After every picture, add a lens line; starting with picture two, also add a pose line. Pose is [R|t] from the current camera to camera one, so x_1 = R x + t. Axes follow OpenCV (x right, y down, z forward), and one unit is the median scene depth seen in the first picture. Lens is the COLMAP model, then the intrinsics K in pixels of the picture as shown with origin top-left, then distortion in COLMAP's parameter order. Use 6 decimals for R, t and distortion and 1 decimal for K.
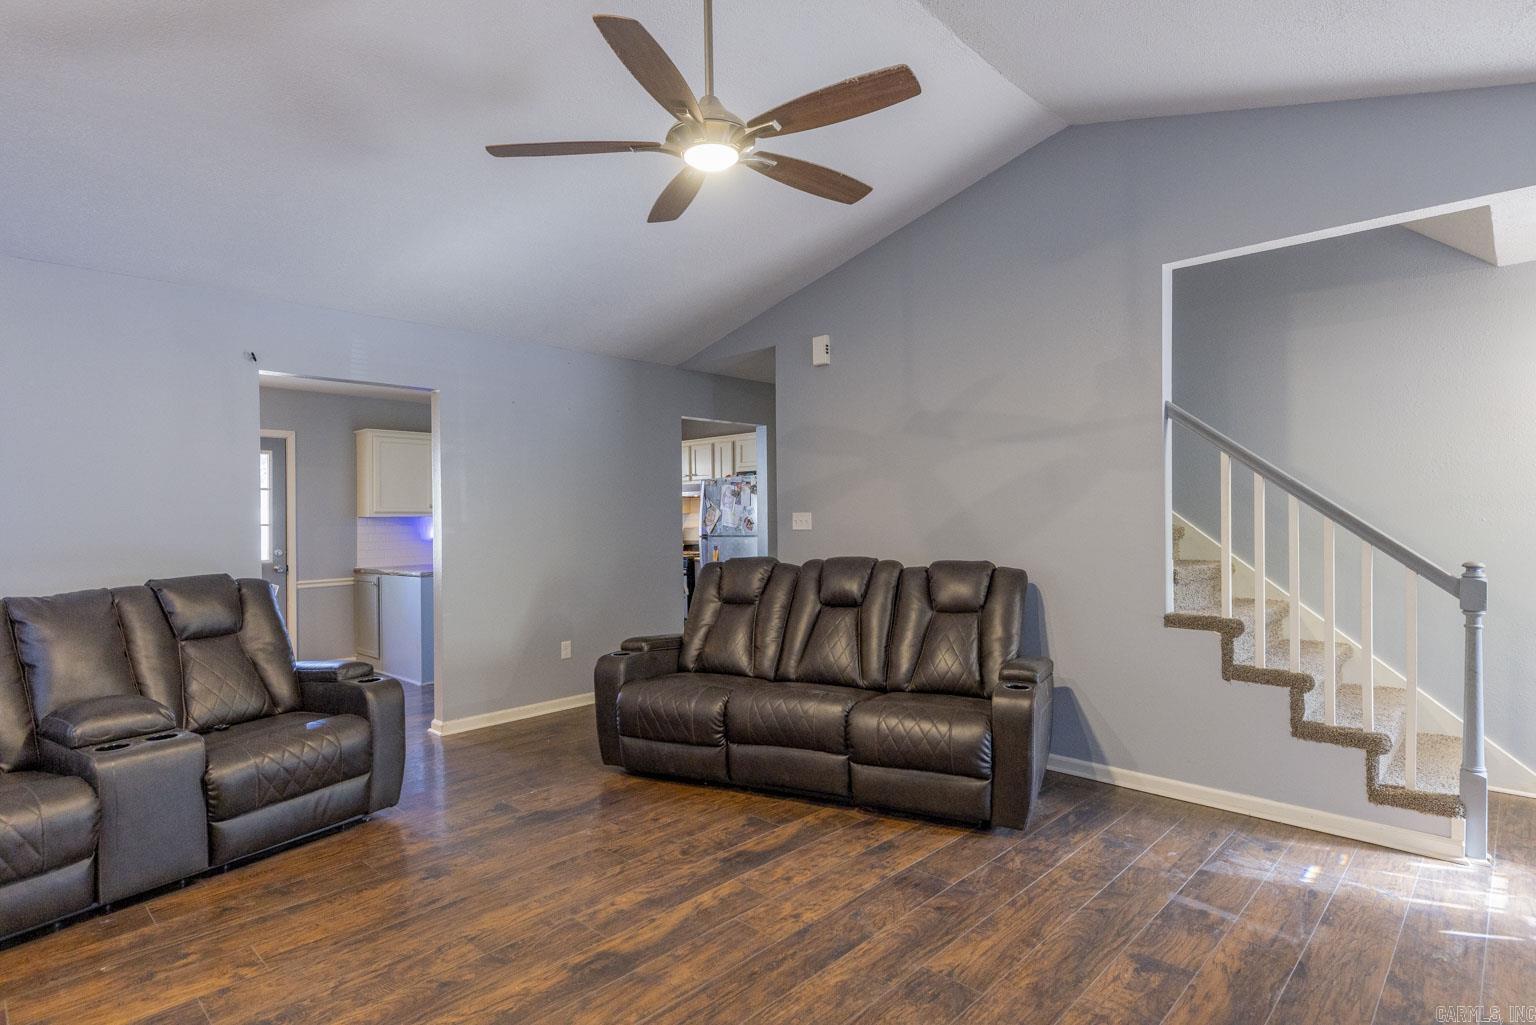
lens RADIAL K [[784.2, 0, 774.2], [0, 784.2, 508.3], [0, 0, 1]] dist [0.019040, -0.013185]
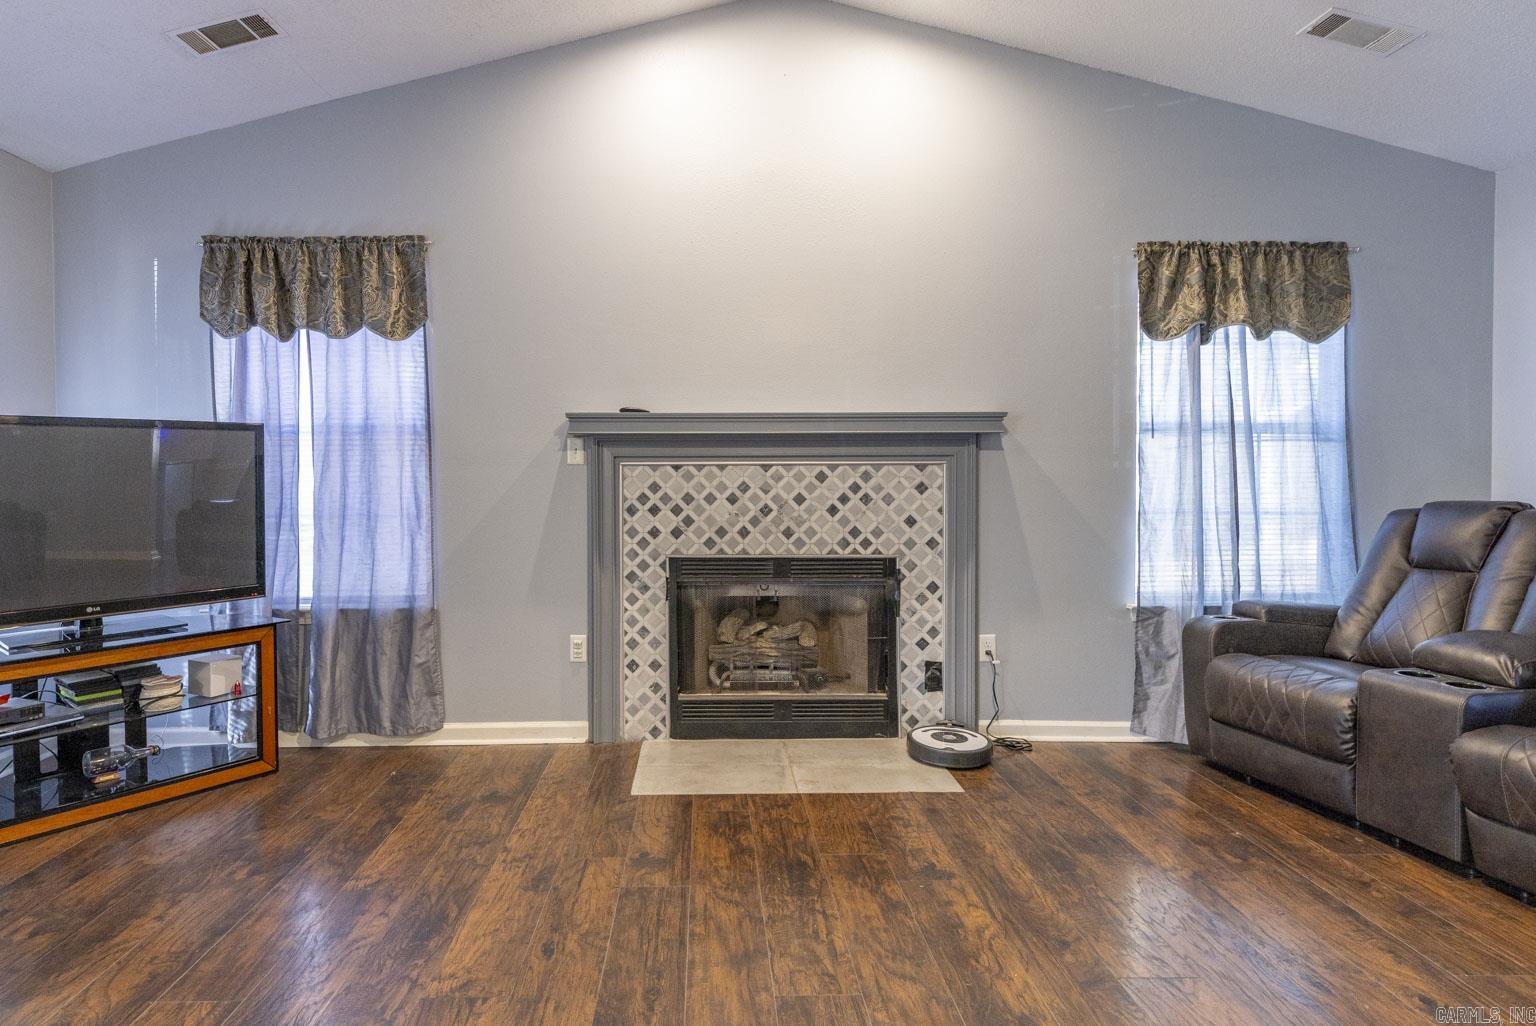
lens RADIAL K [[853.2, 0, 717.9], [0, 853.2, 480.7], [0, 0, 1]] dist [0.006063, -0.000567]
pose [[-0.718272, 0.019700, -0.695484, 0.390829], [0.016233, 0.999801, 0.011556, 0.052891], [0.695573, -0.002990, -0.718449, 1.078877]]
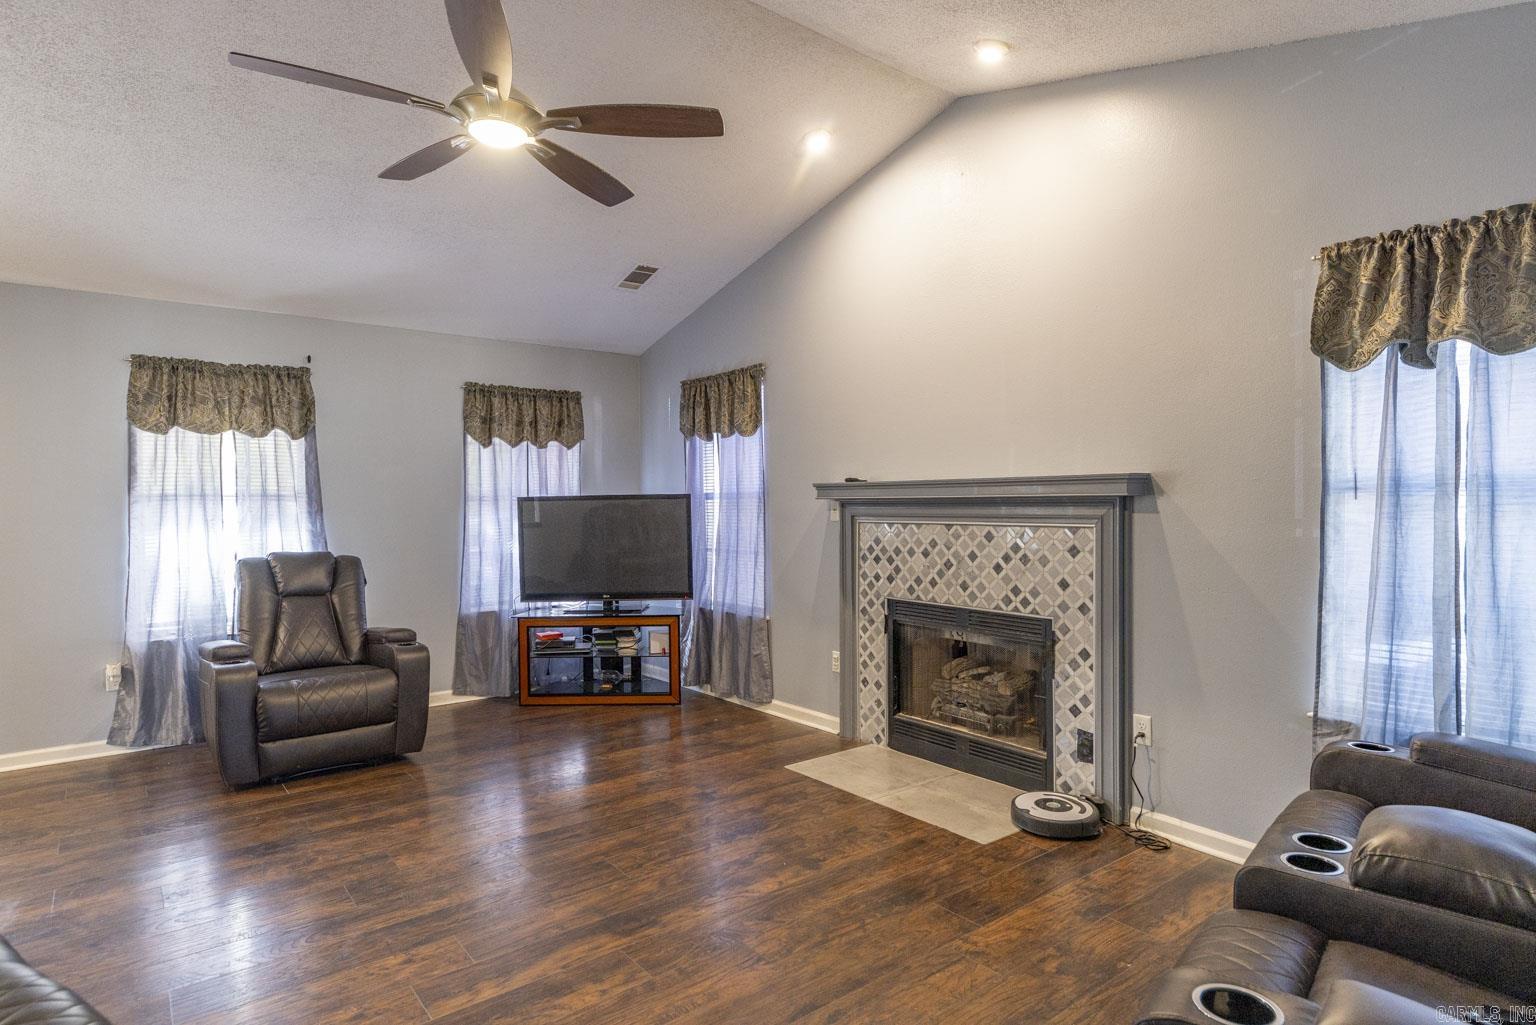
lens RADIAL K [[837.6, 0, 764.2], [0, 837.6, 508.4], [0, 0, 1]] dist [0.015043, -0.017847]
pose [[-0.988150, 0.015443, 0.152713, -0.459319], [0.015193, 0.999881, -0.002804, 0.017220], [-0.152738, -0.000451, -0.988267, 1.659542]]
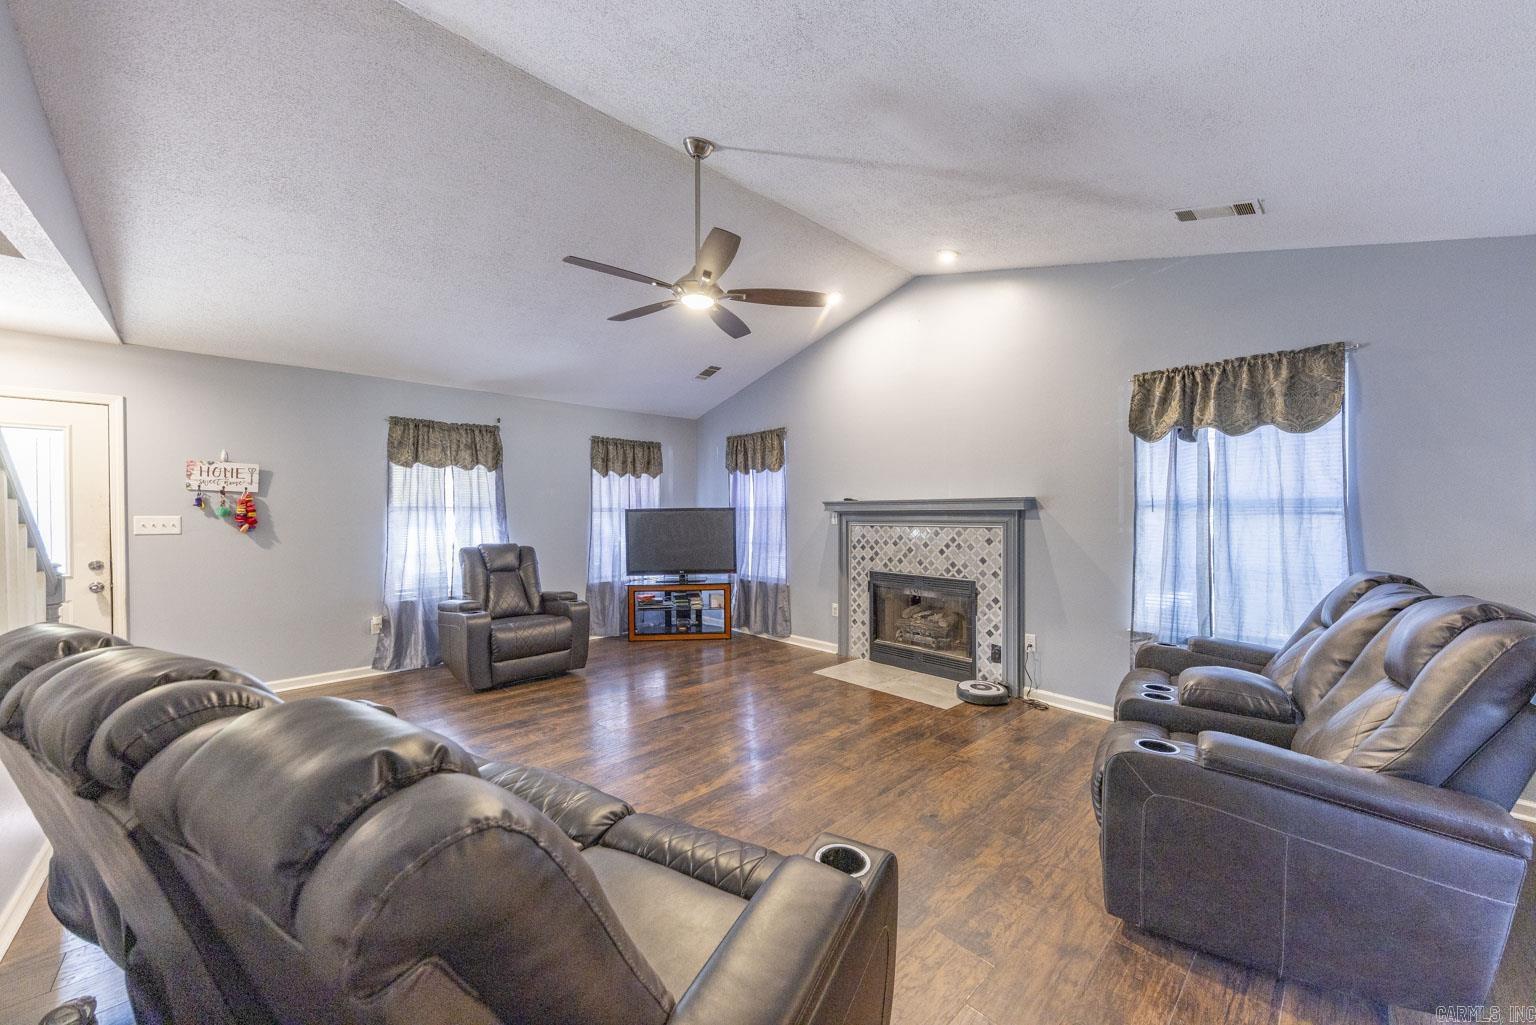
lens RADIAL K [[562.9, 0, 768.0], [0, 562.9, 512.5], [0, 0, 1]] dist [0.002238, -0.000080]
pose [[-0.997627, 0.013438, 0.067525, -0.254261], [0.012747, 0.999862, -0.010652, 0.017682], [-0.067659, -0.009766, -0.997661, 1.843877]]
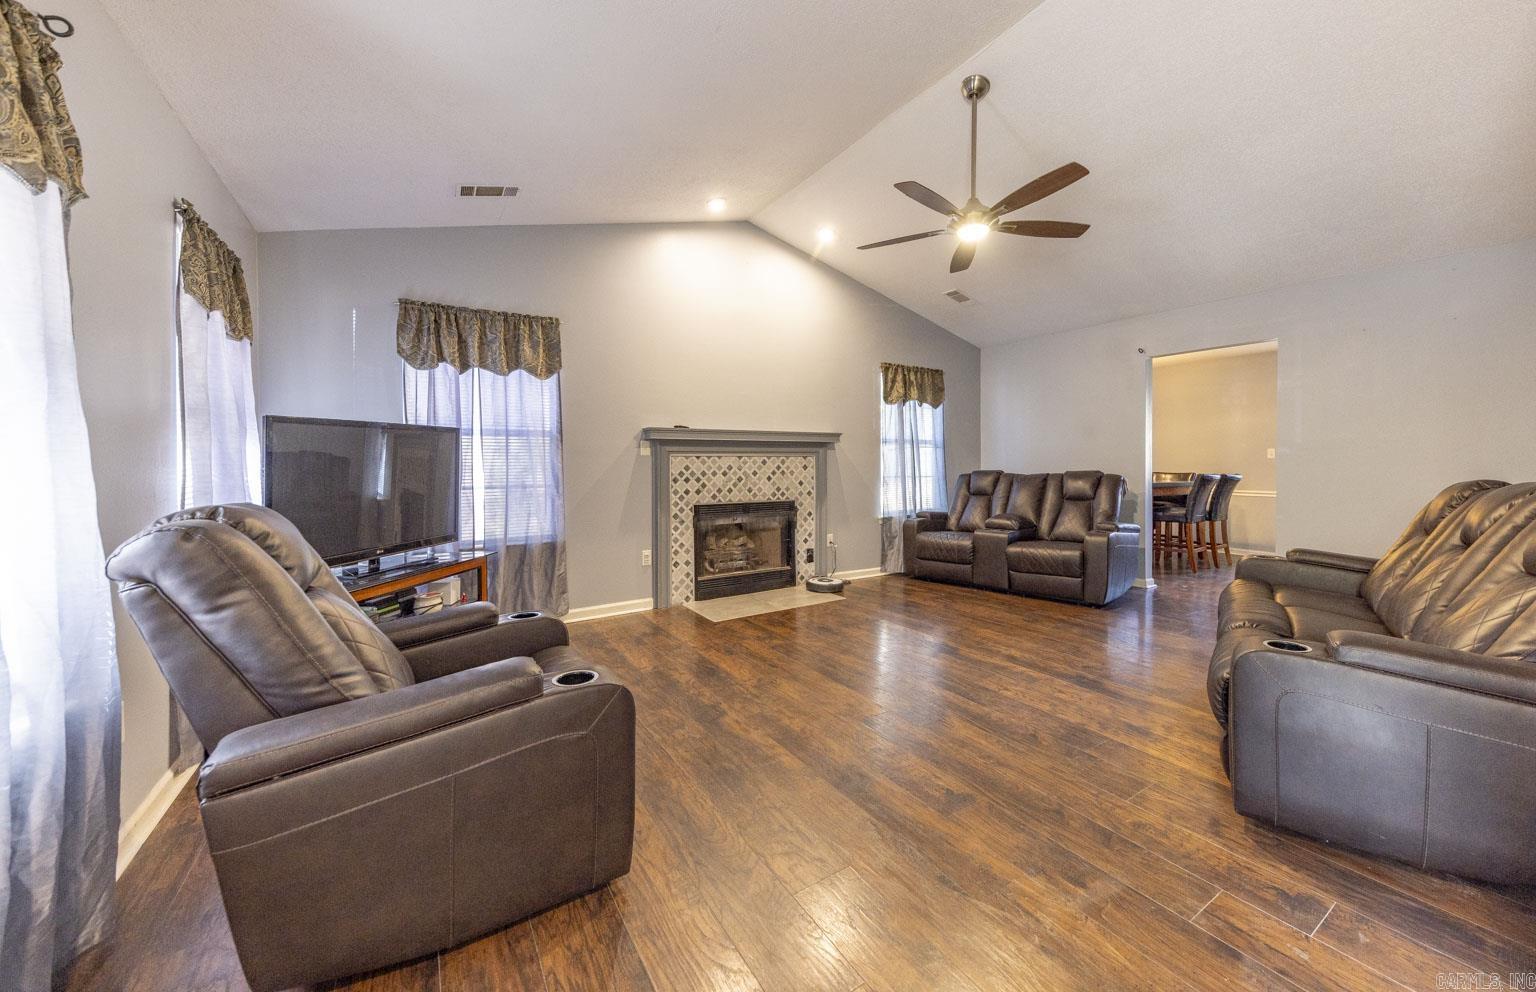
lens RADIAL K [[576.0, 0, 803.7], [0, 576.0, 461.0], [0, 0, 1]] dist [-0.000415, -0.000245]
pose [[-0.216077, 0.011115, -0.976313, 1.077898], [0.014096, 0.999866, 0.008264, 0.047699], [0.976275, -0.011977, -0.216205, 0.764885]]
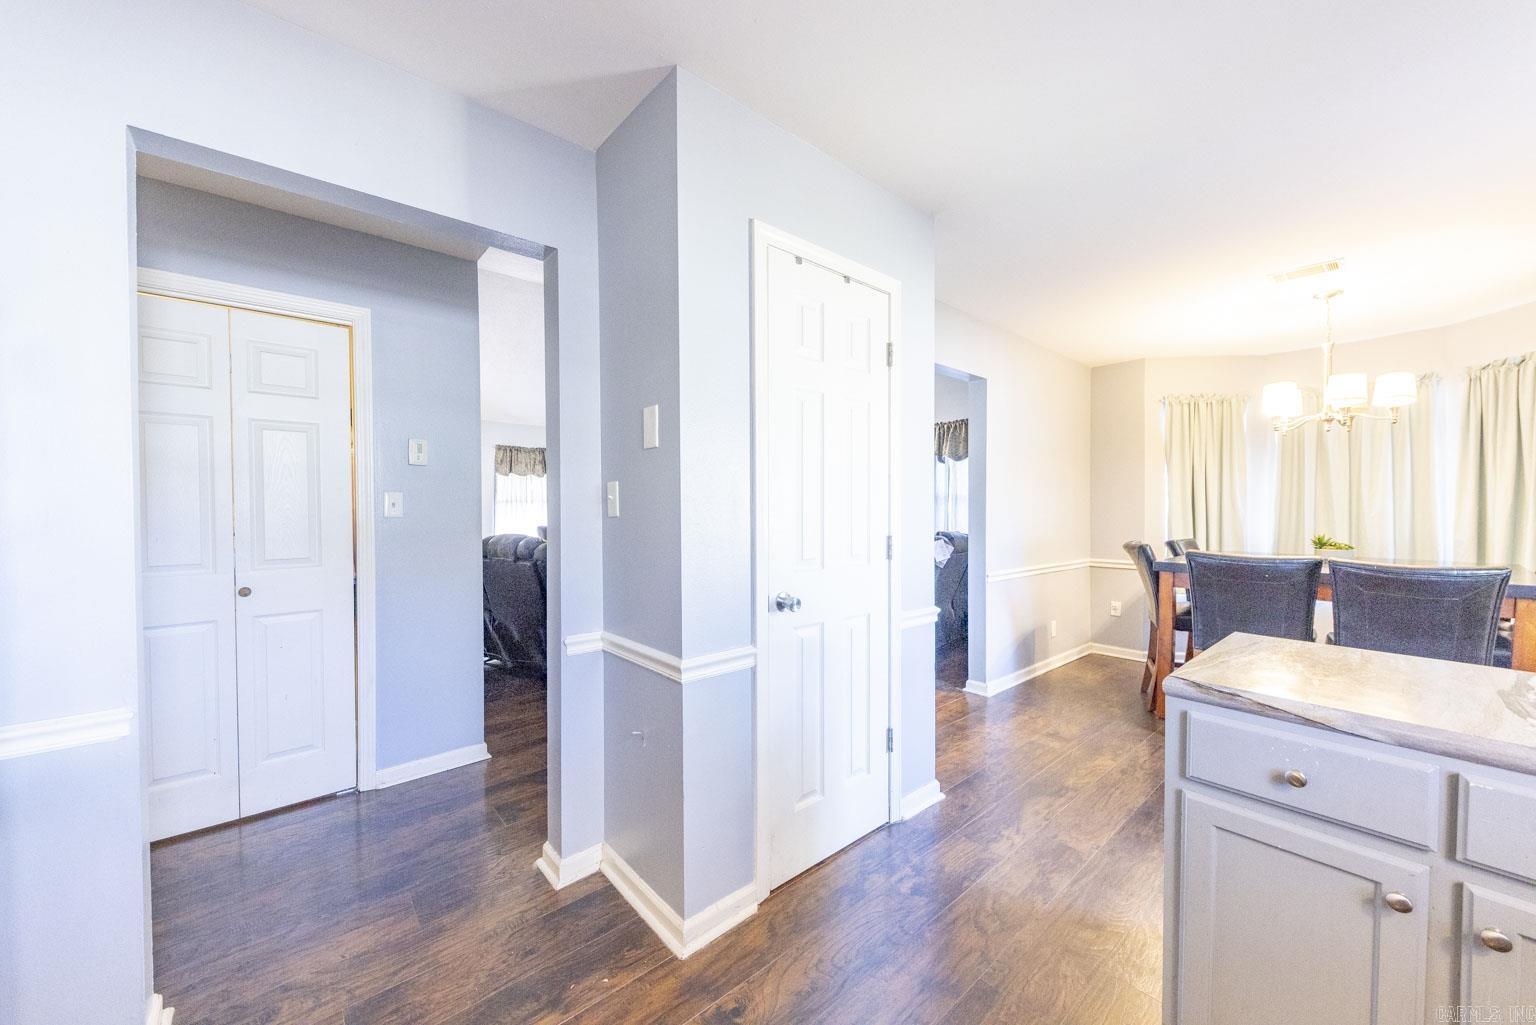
lens RADIAL K [[562.9, 0, 768.0], [0, 562.9, 512.5], [0, 0, 1]] dist [0.002238, -0.000080]
pose [[-0.994840, 0.015297, 0.100295, -0.586503], [0.014817, 0.999875, -0.005524, 0.057568], [-0.100366, -0.004010, -0.994942, 2.788555]]
